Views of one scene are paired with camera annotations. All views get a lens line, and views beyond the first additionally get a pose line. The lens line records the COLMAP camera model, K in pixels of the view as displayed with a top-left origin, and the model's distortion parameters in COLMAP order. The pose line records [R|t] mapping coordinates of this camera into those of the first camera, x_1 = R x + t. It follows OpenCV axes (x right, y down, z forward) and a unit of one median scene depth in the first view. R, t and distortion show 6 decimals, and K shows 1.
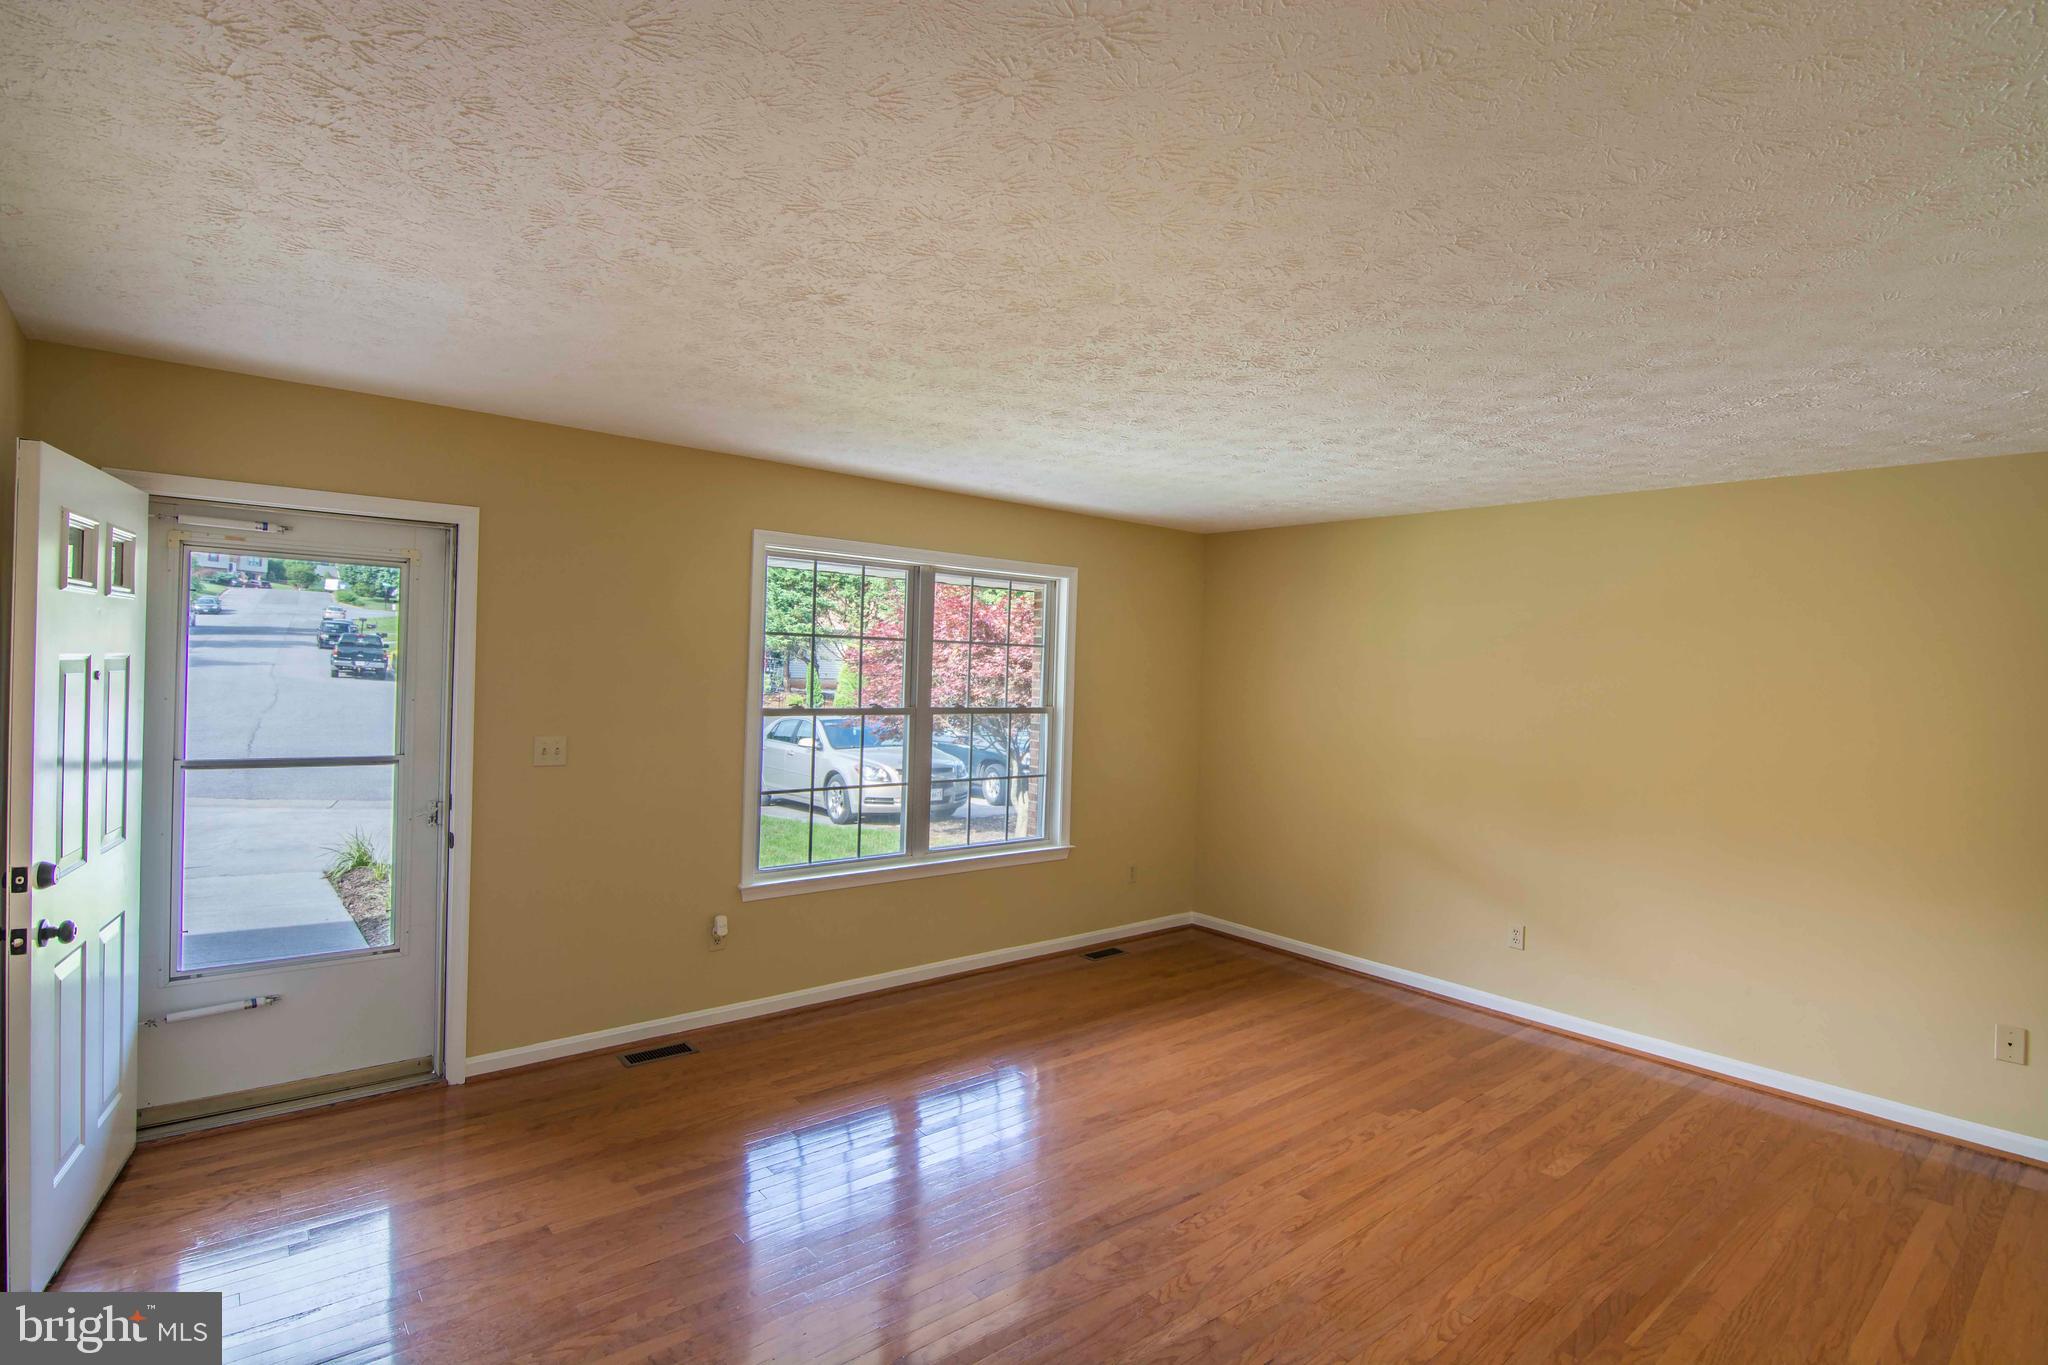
lens RADIAL K [[995.4, 0, 1021.7], [0, 995.4, 677.9], [0, 0, 1]] dist [-0.003417, -0.012600]
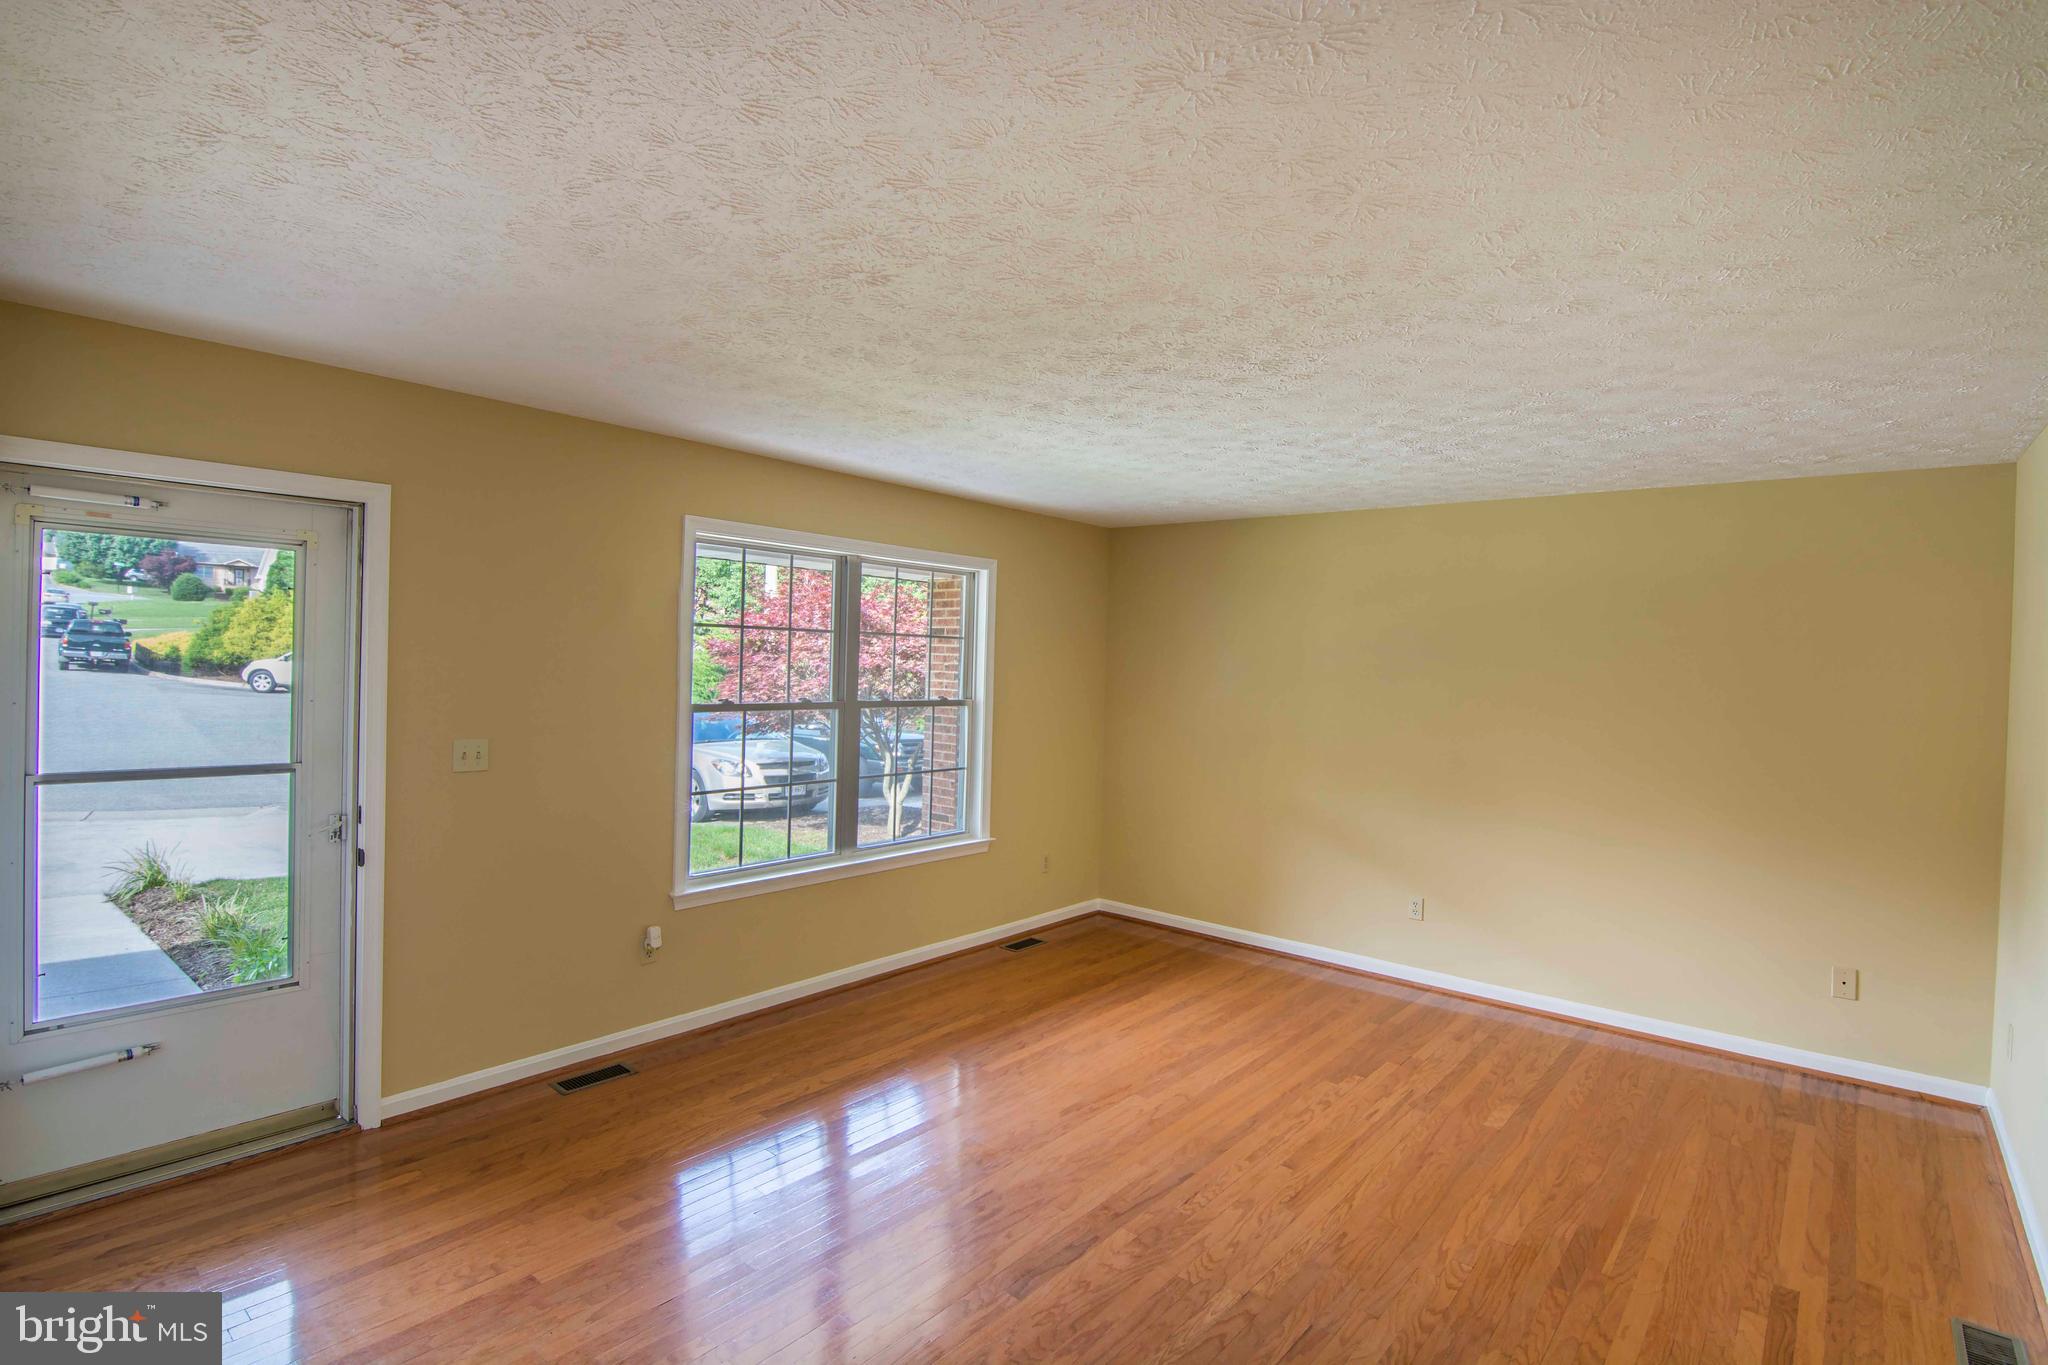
lens RADIAL K [[997.1, 0, 983.0], [0, 997.1, 679.0], [0, 0, 1]] dist [-0.003747, -0.013251]
pose [[0.984695, -0.006770, 0.174157, -0.193725], [0.004287, 0.999884, 0.014630, -0.008311], [-0.174236, -0.013660, 0.984609, 0.027578]]
